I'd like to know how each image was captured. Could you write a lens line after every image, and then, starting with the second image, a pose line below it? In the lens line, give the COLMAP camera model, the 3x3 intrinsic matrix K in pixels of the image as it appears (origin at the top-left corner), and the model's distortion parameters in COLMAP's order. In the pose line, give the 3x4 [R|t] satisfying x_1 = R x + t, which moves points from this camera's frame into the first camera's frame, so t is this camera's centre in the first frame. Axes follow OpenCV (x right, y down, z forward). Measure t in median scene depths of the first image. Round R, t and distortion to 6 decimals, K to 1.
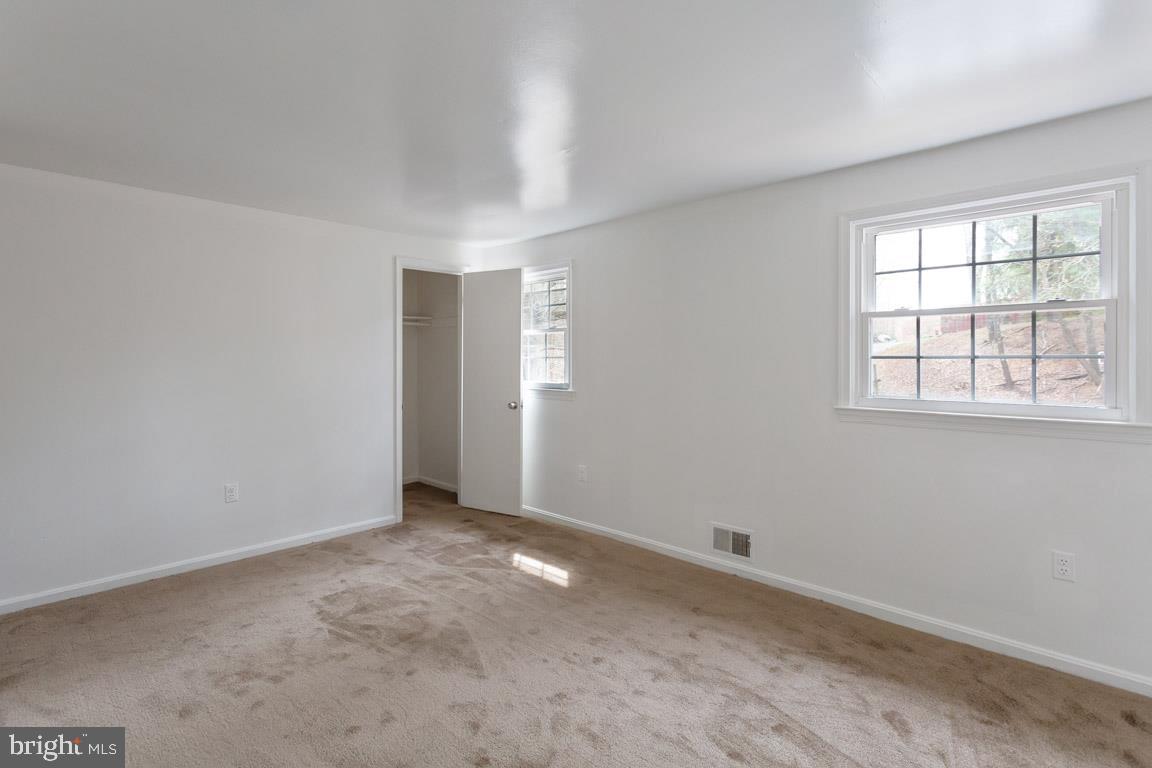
lens RADIAL K [[556.9, 0, 564.7], [0, 556.9, 365.1], [0, 0, 1]] dist [0.002171, 0.000980]
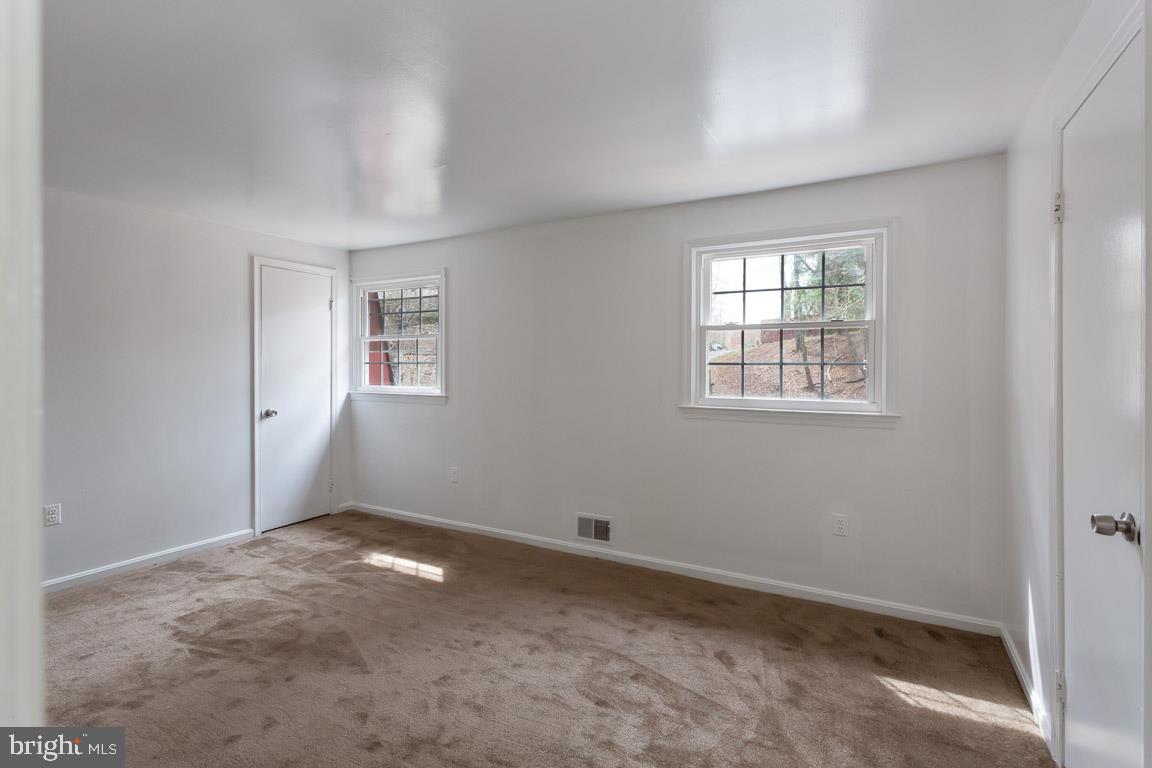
lens RADIAL K [[549.3, 0, 569.1], [0, 549.3, 379.7], [0, 0, 1]] dist [0.000050, 0.000553]
pose [[0.966965, -0.003812, 0.254879, -0.039085], [-0.000388, 0.999865, 0.016423, 0.001033], [-0.254907, -0.015979, 0.966833, -0.066135]]
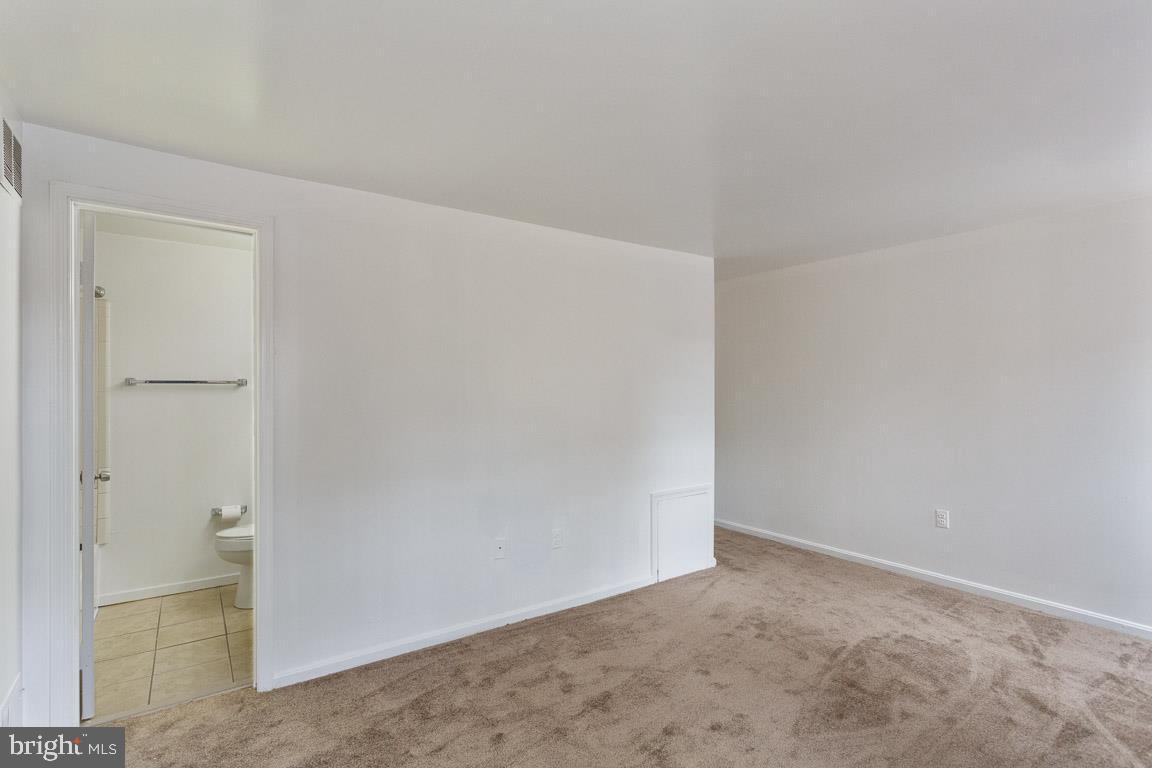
lens RADIAL K [[544.0, 0, 567.7], [0, 544.0, 382.8], [0, 0, 1]] dist [0.000367, 0.000341]
pose [[-0.189126, -0.005612, -0.981937, 0.762108], [-0.008036, 0.999959, -0.004167, -0.019381], [0.981920, 0.007103, -0.189163, 0.737066]]
